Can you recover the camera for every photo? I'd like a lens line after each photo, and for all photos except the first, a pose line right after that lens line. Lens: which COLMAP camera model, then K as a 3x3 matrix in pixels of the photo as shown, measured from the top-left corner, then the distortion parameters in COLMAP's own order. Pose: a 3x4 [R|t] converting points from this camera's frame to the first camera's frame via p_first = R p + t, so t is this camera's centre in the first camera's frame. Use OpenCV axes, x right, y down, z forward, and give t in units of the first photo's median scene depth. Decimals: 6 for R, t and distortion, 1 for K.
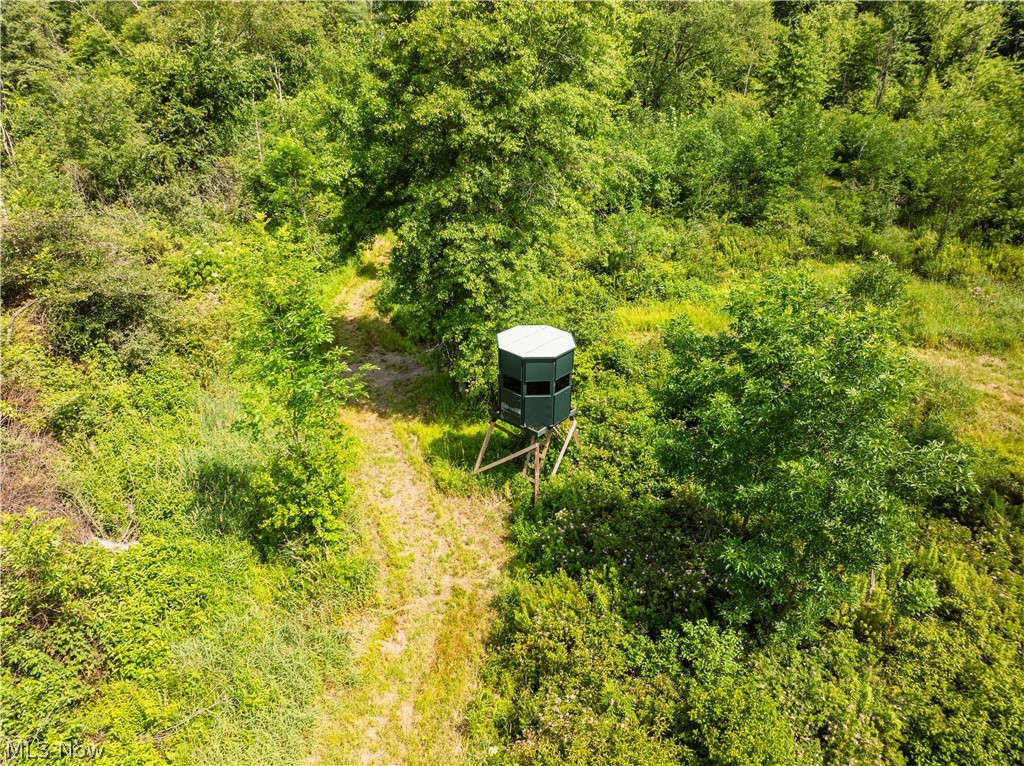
lens RADIAL K [[719.6, 0, 514.0], [0, 719.6, 383.3], [0, 0, 1]] dist [-0.050281, 0.025157]
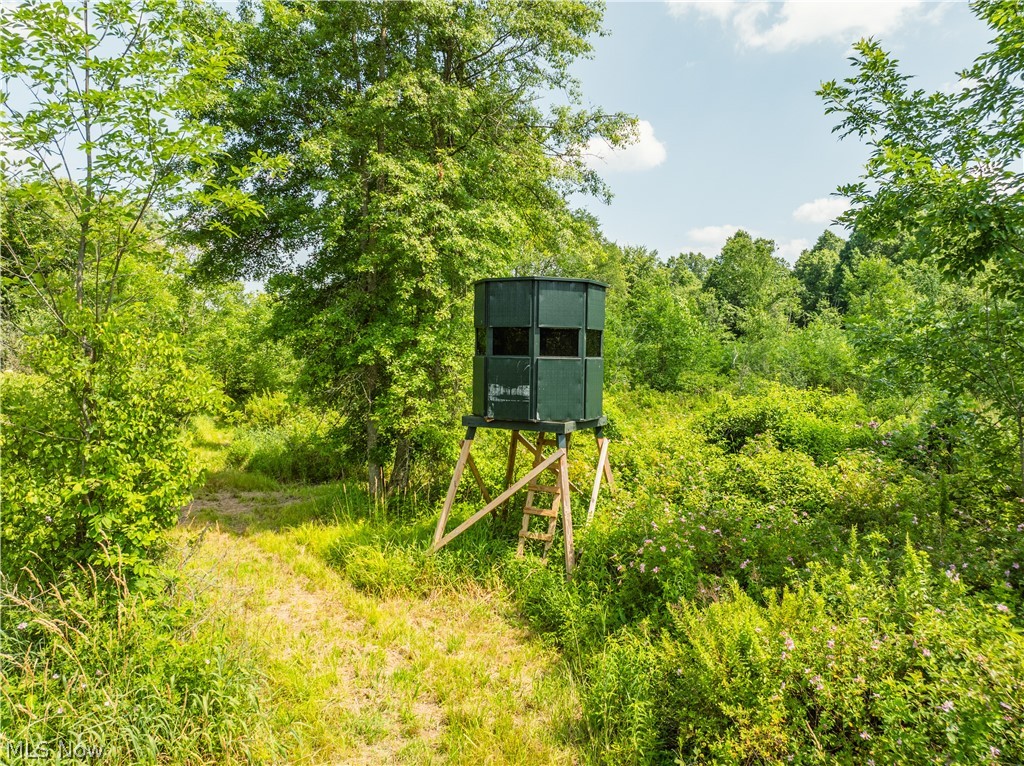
lens RADIAL K [[719.6, 0, 508.5], [0, 719.6, 382.3], [0, 0, 1]] dist [-0.050281, 0.025157]
pose [[0.974732, -0.002987, 0.223357, -0.118691], [0.100247, 0.899412, -0.425451, 0.244370], [-0.199619, 0.437092, 0.876985, 0.465831]]
